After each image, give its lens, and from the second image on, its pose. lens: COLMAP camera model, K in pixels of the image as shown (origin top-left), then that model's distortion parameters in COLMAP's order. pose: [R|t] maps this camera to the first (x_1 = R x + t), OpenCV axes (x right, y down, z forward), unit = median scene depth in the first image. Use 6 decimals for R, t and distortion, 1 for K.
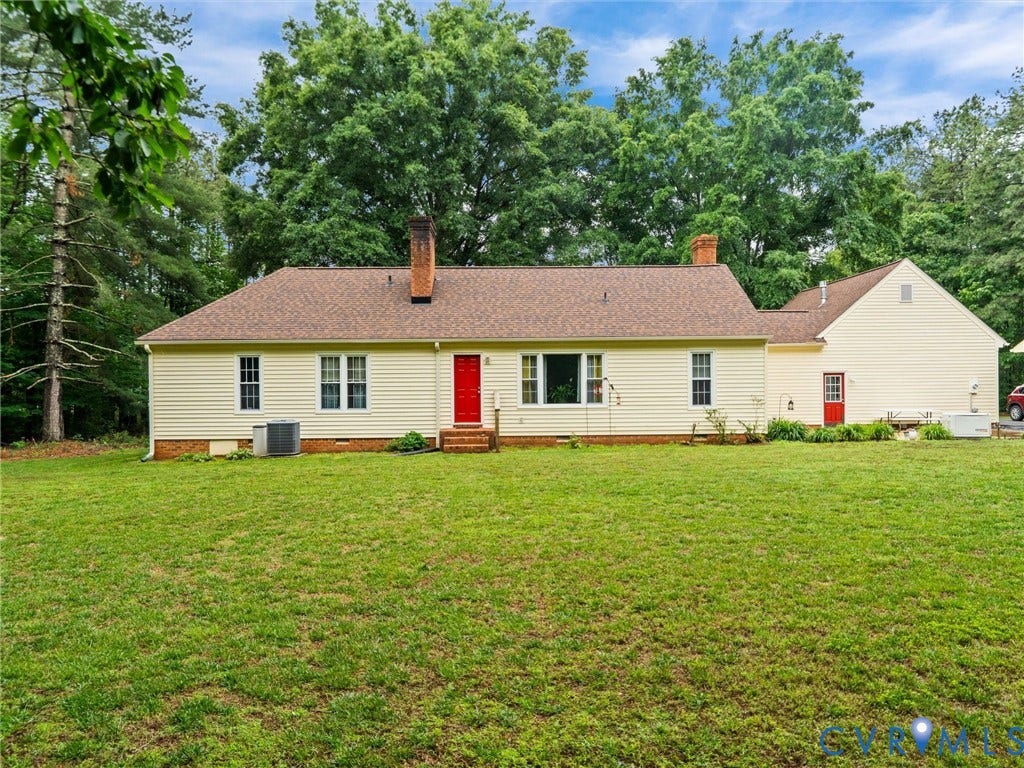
lens RADIAL K [[492.2, 0, 512.3], [0, 492.2, 387.6], [0, 0, 1]] dist [0.000217, 0.000418]
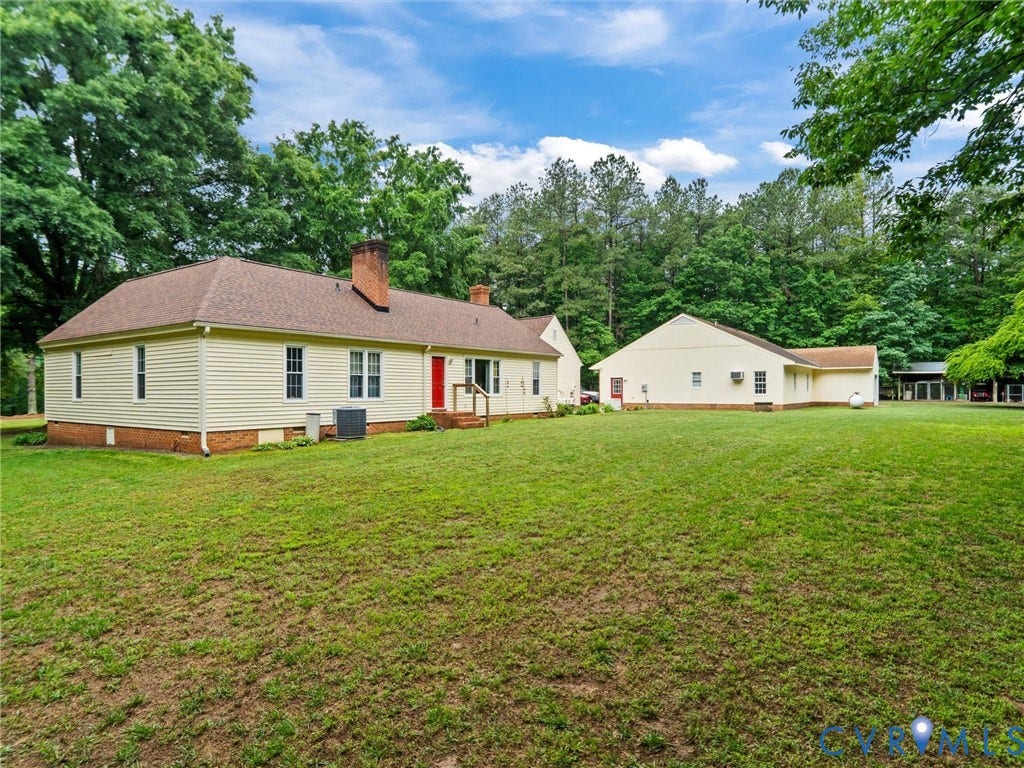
lens RADIAL K [[492.2, 0, 512.3], [0, 492.2, 387.6], [0, 0, 1]] dist [0.000217, 0.000418]
pose [[0.655356, 0.011438, 0.755233, -0.978183], [-0.020657, 0.999783, 0.002784, 0.009362], [-0.755037, -0.017426, 0.655450, -0.020014]]
